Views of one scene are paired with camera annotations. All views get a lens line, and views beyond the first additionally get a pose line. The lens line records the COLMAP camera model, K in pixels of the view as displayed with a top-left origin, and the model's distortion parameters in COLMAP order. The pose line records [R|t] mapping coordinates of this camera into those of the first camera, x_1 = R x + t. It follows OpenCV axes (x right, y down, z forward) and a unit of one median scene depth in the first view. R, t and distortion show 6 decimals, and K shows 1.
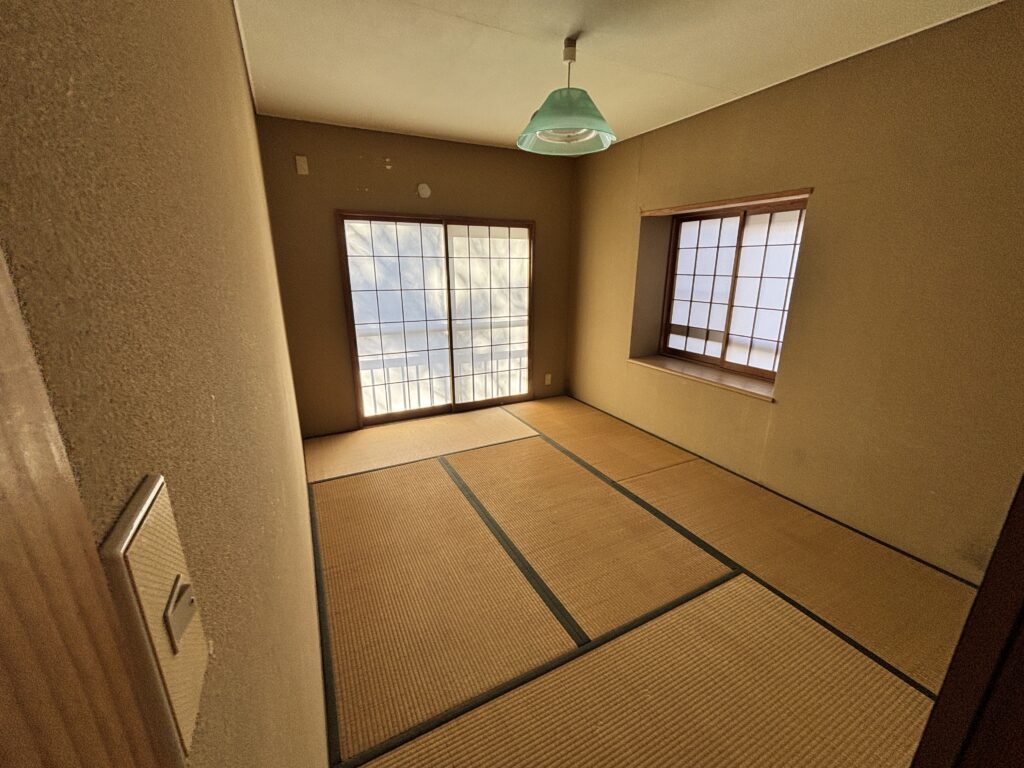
lens RADIAL K [[414.8, 0, 512.0], [0, 414.8, 384.0], [0, 0, 1]] dist [0.002757, 0.000202]
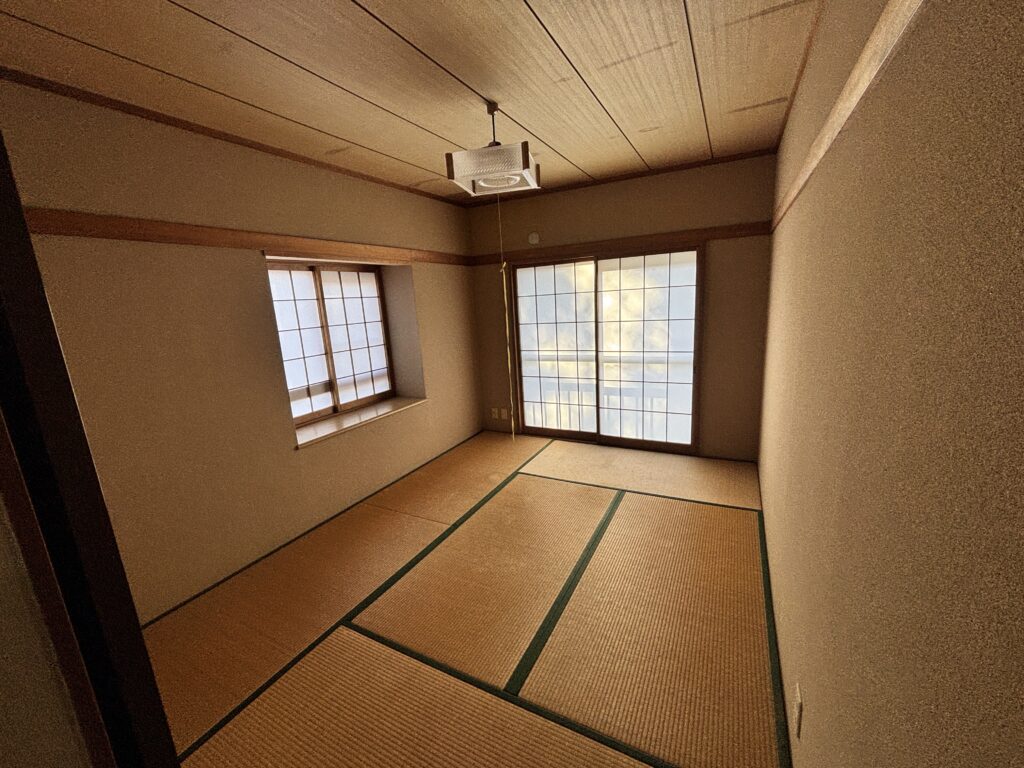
lens RADIAL K [[411.7, 0, 511.4], [0, 411.7, 388.0], [0, 0, 1]] dist [0.000413, 0.000039]
pose [[0.568071, 0.131139, -0.812464, 0.575901], [-0.170583, 0.984546, 0.039644, -0.070195], [0.805107, 0.116072, 0.581661, 0.248225]]
